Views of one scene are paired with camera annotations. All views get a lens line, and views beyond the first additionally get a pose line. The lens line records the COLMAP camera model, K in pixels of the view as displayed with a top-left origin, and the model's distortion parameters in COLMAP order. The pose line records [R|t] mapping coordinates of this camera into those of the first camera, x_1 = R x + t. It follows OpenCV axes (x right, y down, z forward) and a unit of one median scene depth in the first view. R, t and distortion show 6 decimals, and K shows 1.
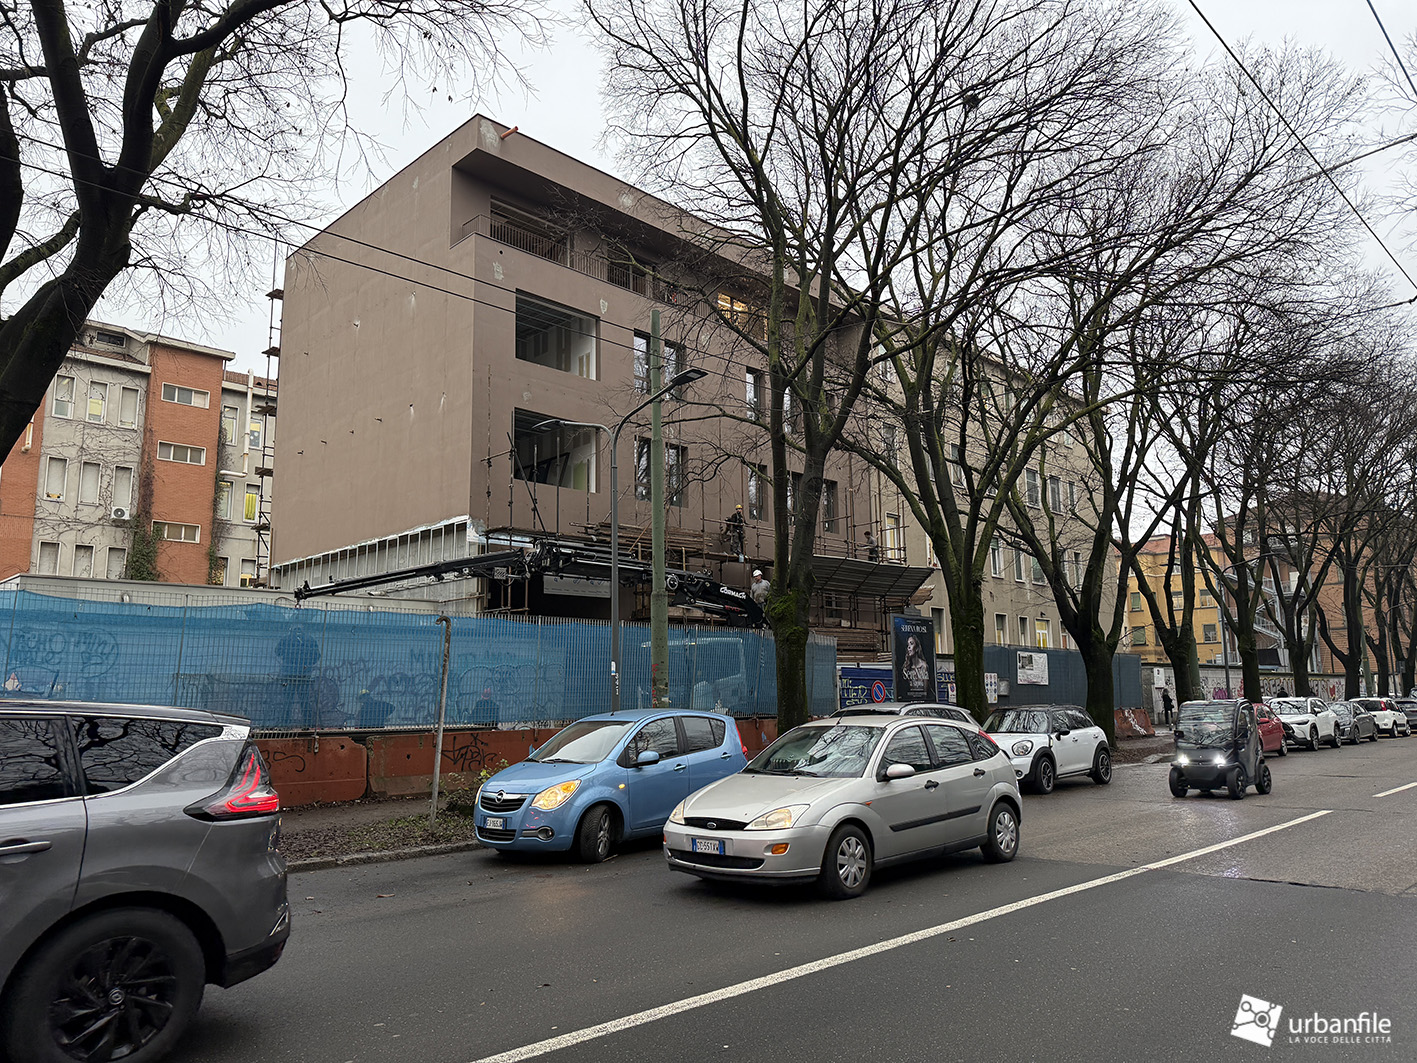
lens RADIAL K [[1004.2, 0, 708.5], [0, 1004.2, 531.5], [0, 0, 1]] dist [0.032694, -0.000086]
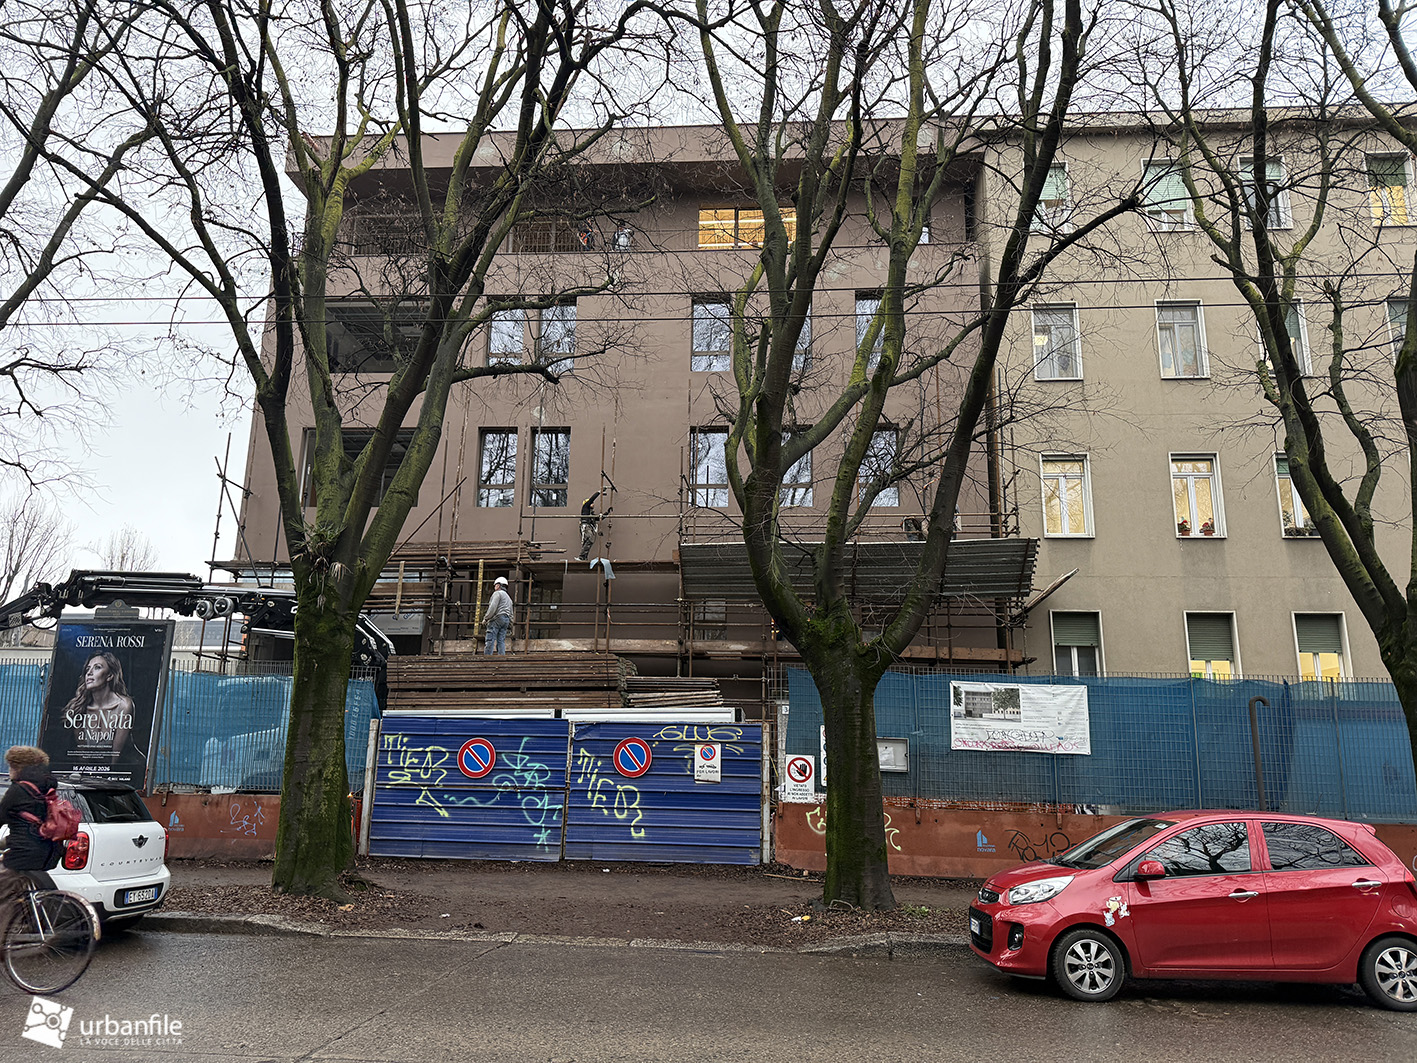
lens RADIAL K [[1004.2, 0, 708.5], [0, 1004.2, 531.5], [0, 0, 1]] dist [0.032694, -0.000086]
pose [[0.674086, -0.147780, -0.723720, 0.774803], [0.095314, 0.988993, -0.113170, 0.117547], [0.732478, 0.007305, 0.680752, 0.749865]]
